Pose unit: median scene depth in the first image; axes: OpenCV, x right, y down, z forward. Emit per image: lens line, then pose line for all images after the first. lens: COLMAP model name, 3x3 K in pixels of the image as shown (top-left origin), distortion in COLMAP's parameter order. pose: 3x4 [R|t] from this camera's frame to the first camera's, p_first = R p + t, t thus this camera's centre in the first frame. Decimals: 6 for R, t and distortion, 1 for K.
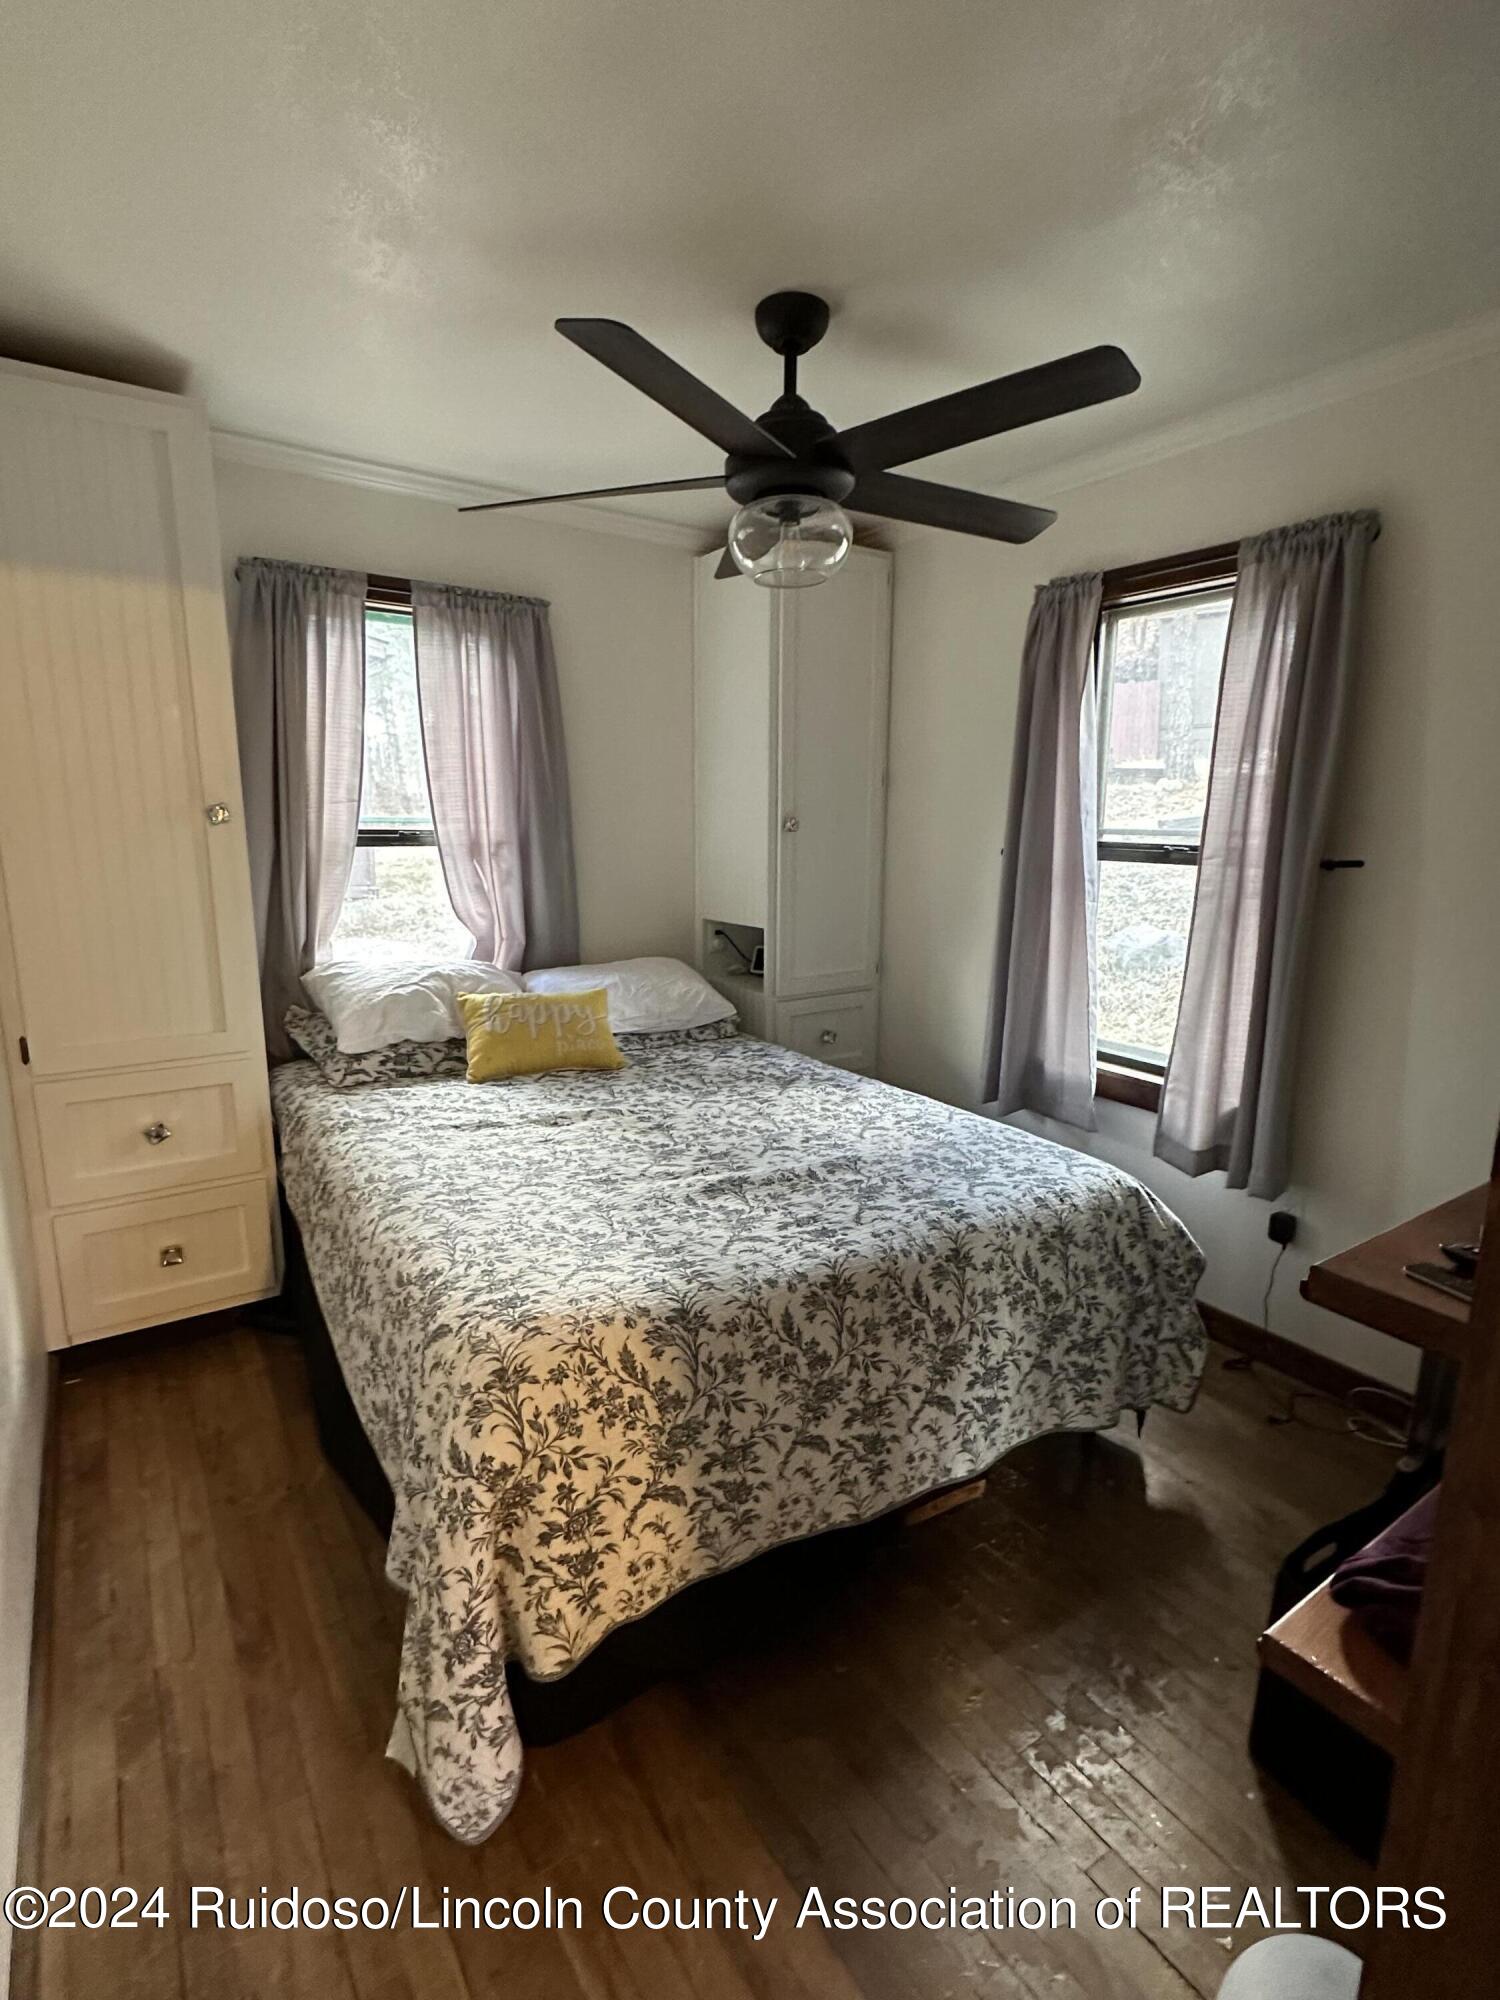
lens RADIAL K [[950.0, 0, 750.0], [0, 950.0, 1000.0], [0, 0, 1]] dist [0.000649, -0.000423]
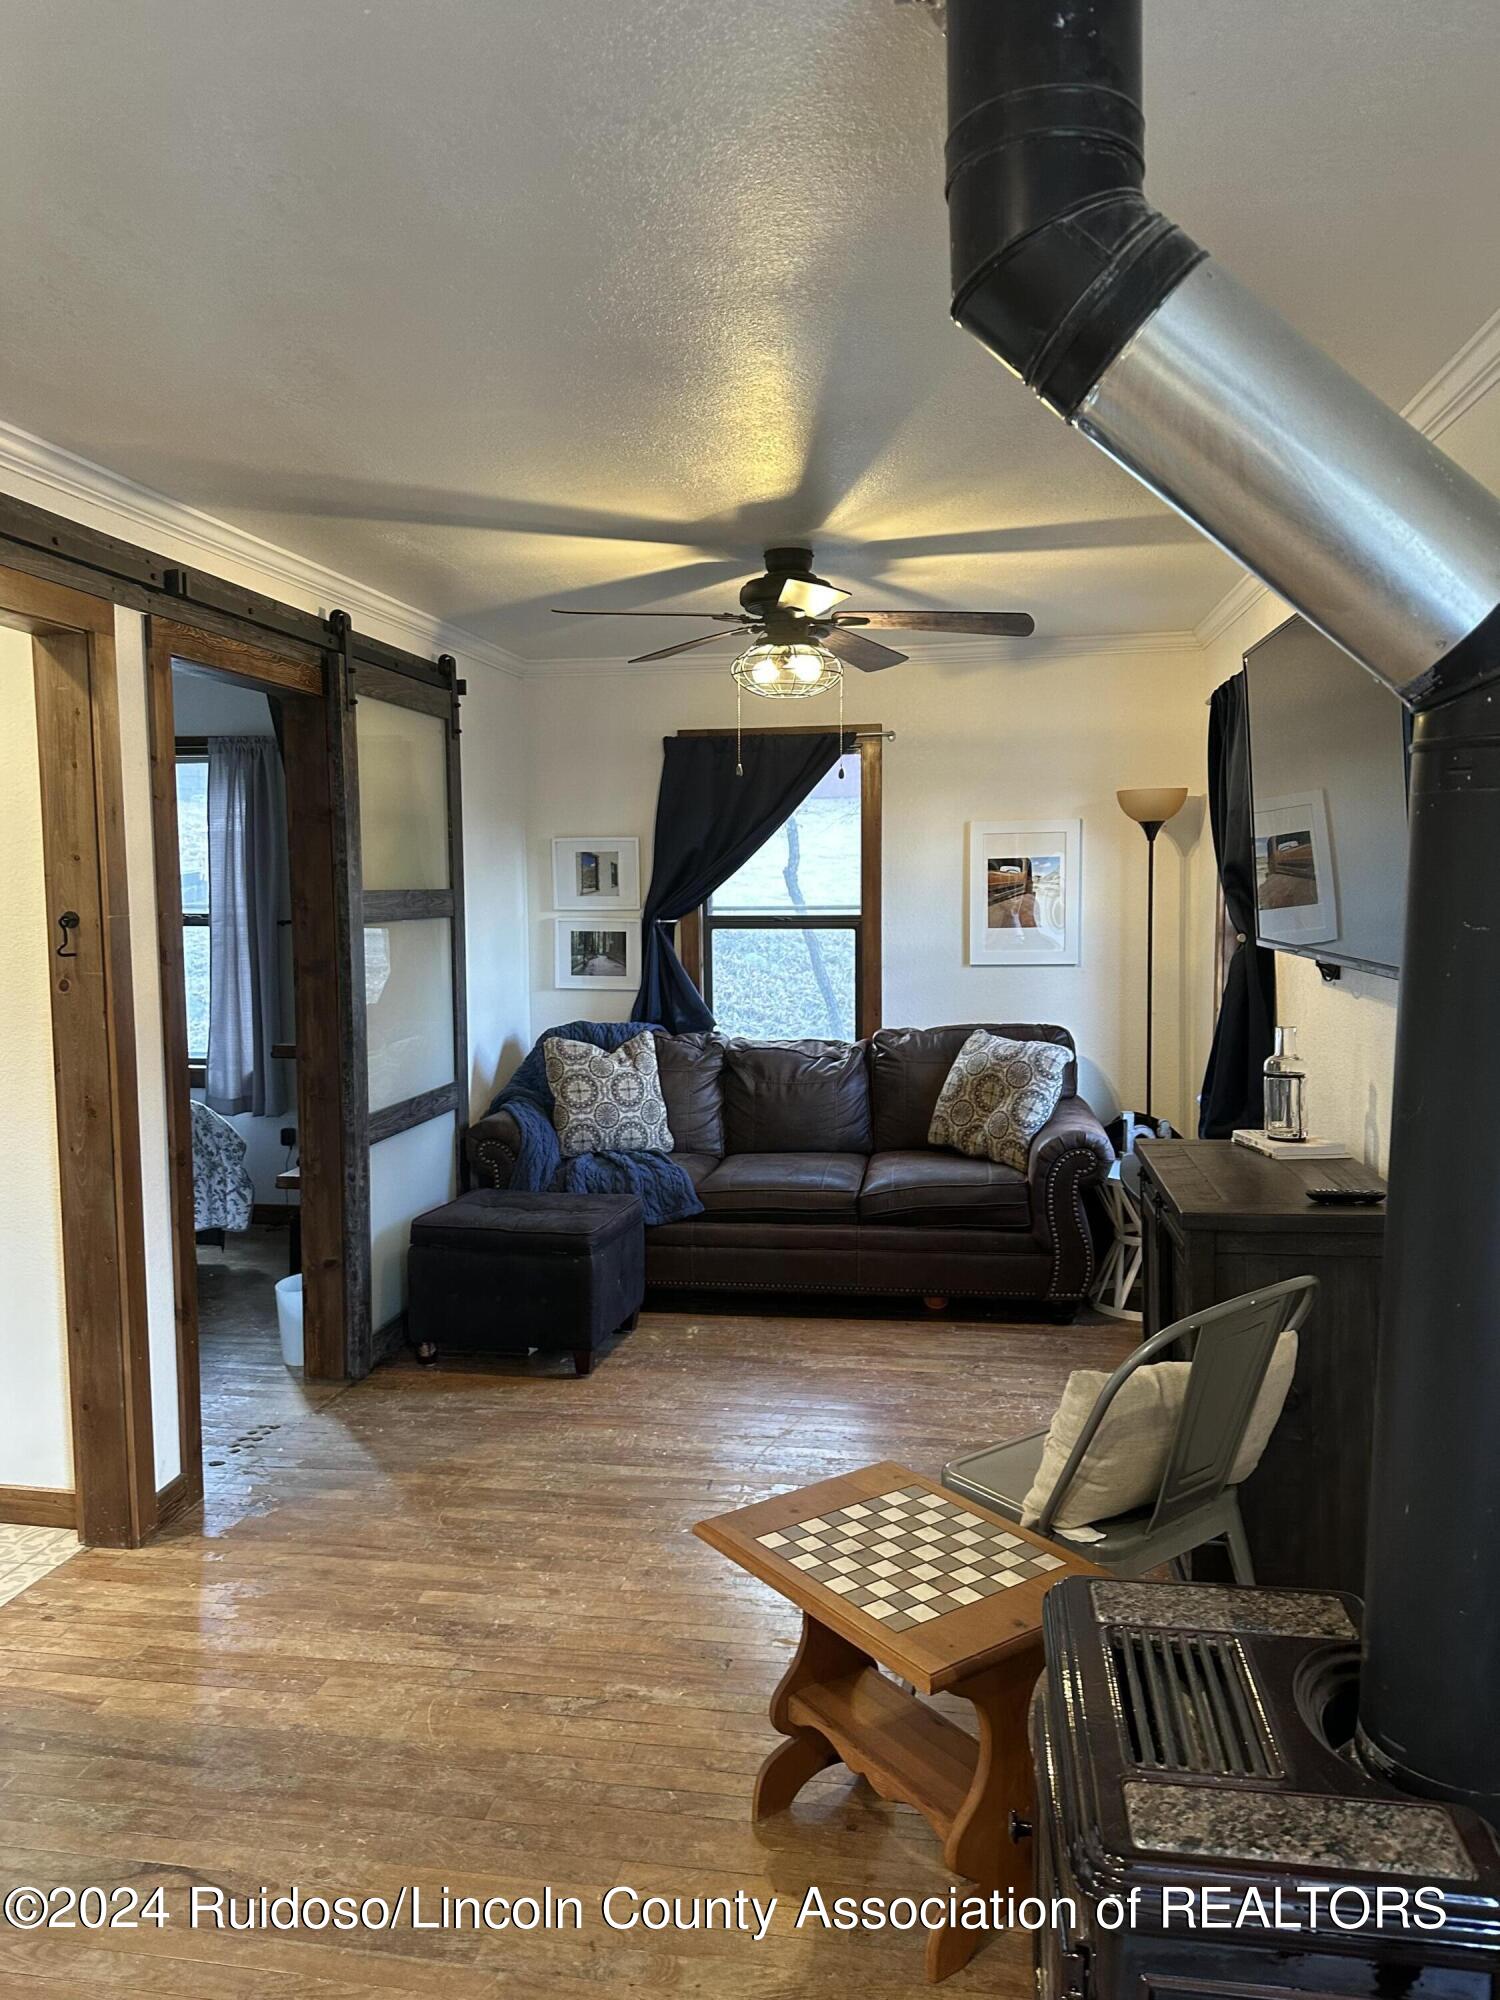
lens RADIAL K [[1366.9, 0, 750.0], [0, 1366.9, 1000.0], [0, 0, 1]] dist [0.062485, -0.097232]
pose [[0.675398, -0.075291, 0.733600, -0.672714], [0.149494, 0.988099, -0.036223, 0.216936], [-0.722142, 0.134134, 0.678616, -1.310663]]
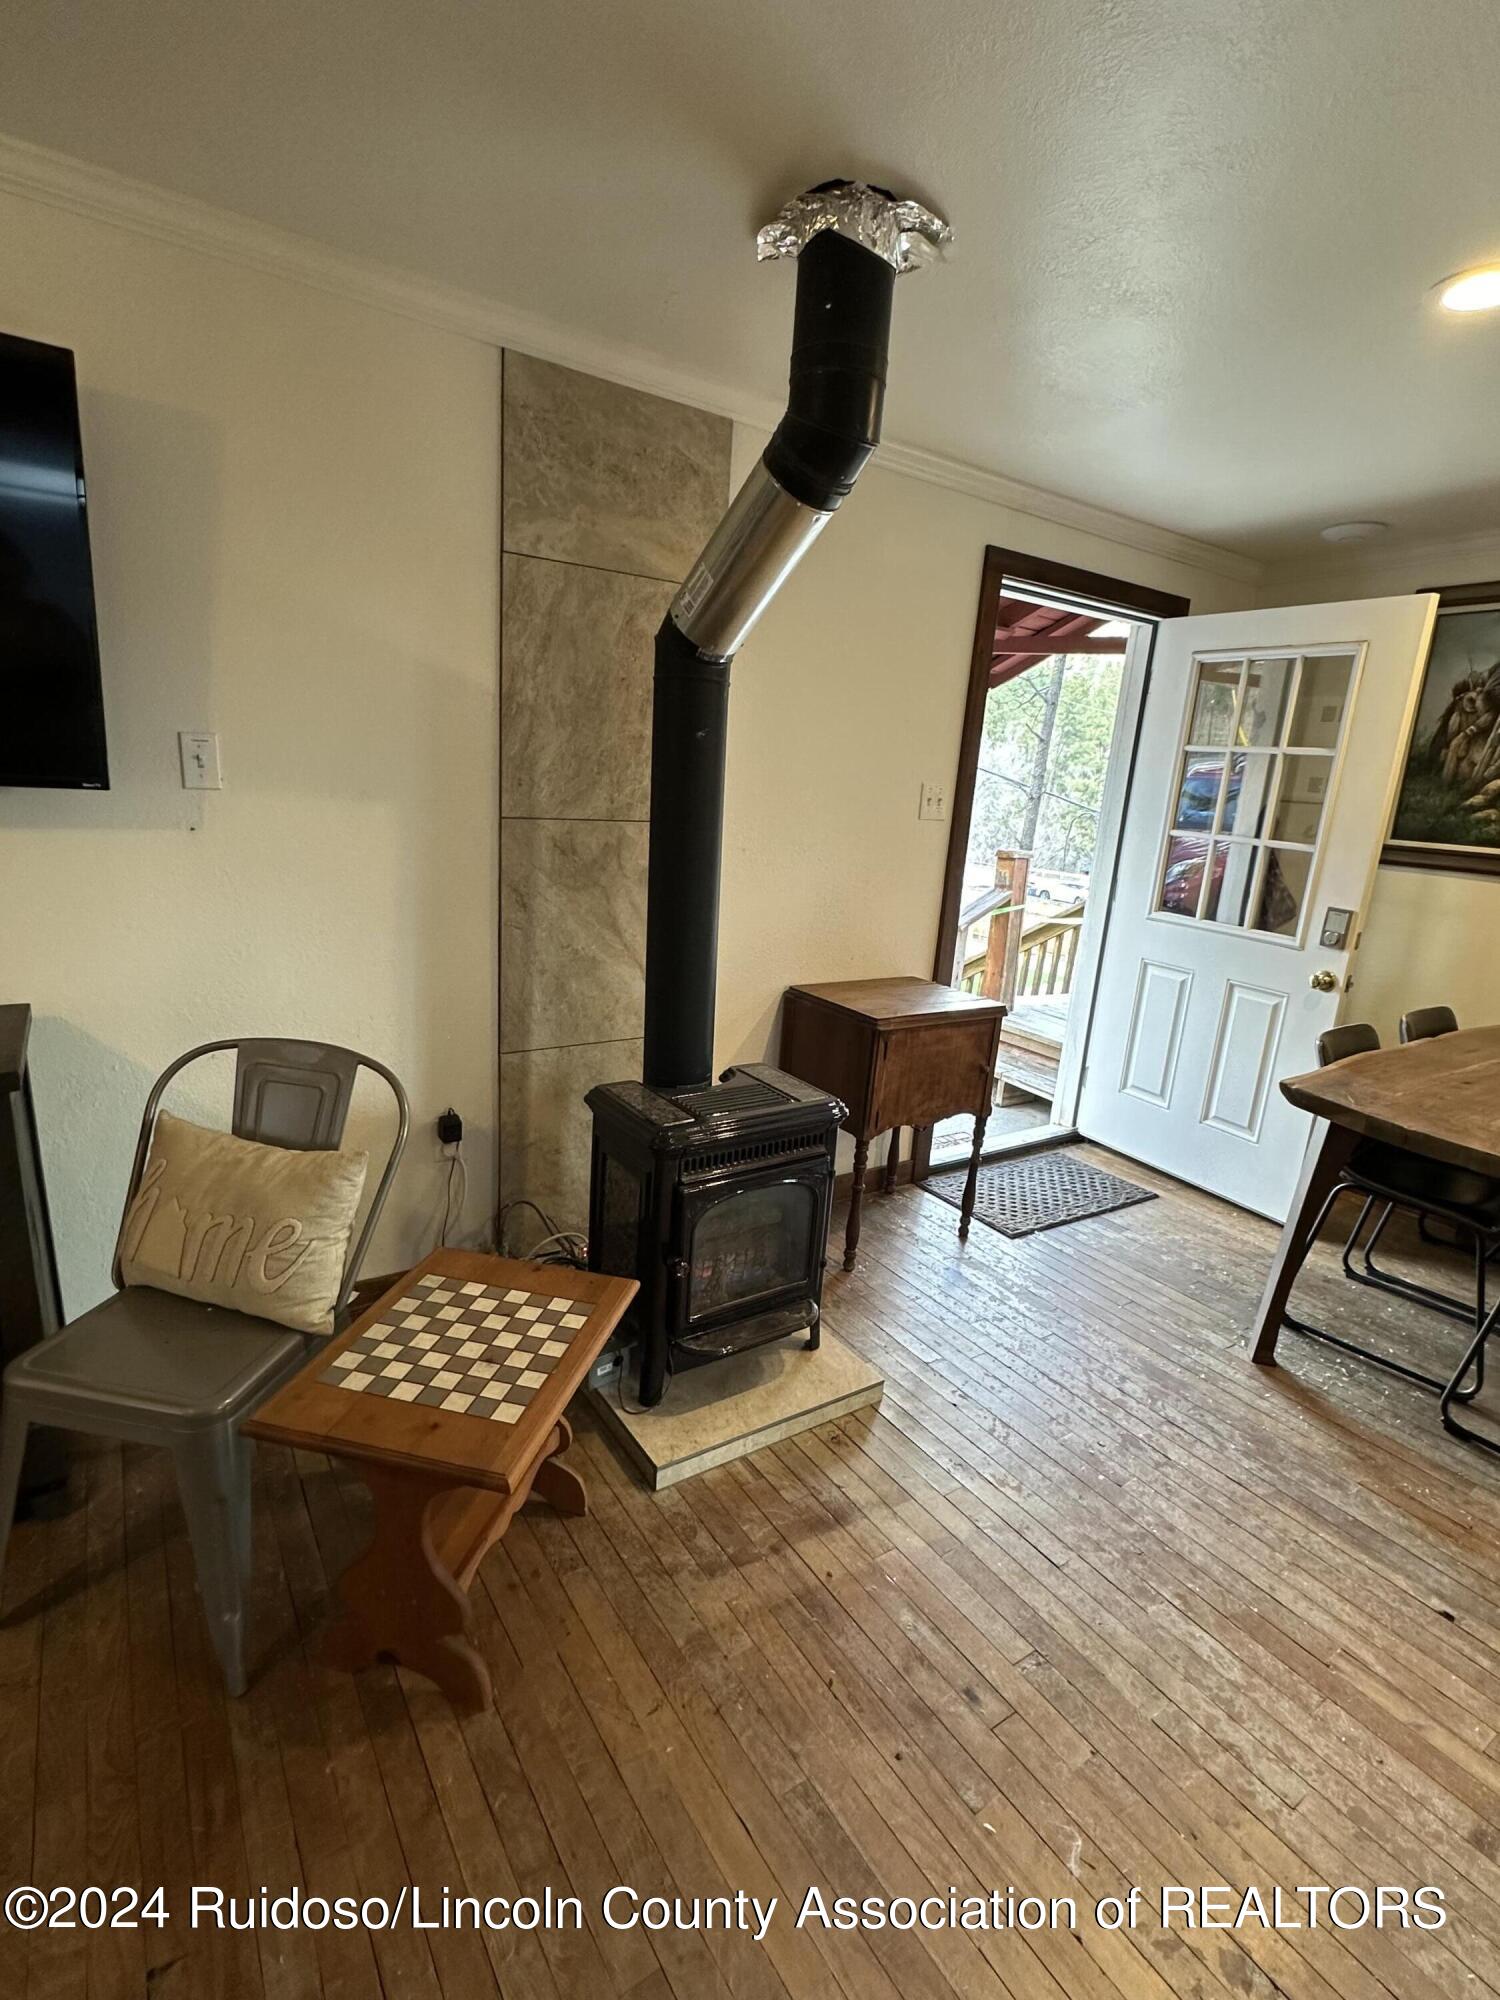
lens RADIAL K [[950.0, 0, 750.0], [0, 950.0, 1000.0], [0, 0, 1]] dist [0.000649, -0.000423]
pose [[-0.997122, -0.073521, -0.018477, 0.898335], [-0.074568, 0.907340, 0.413731, -0.308567], [-0.013653, 0.413918, -0.910212, 1.940936]]
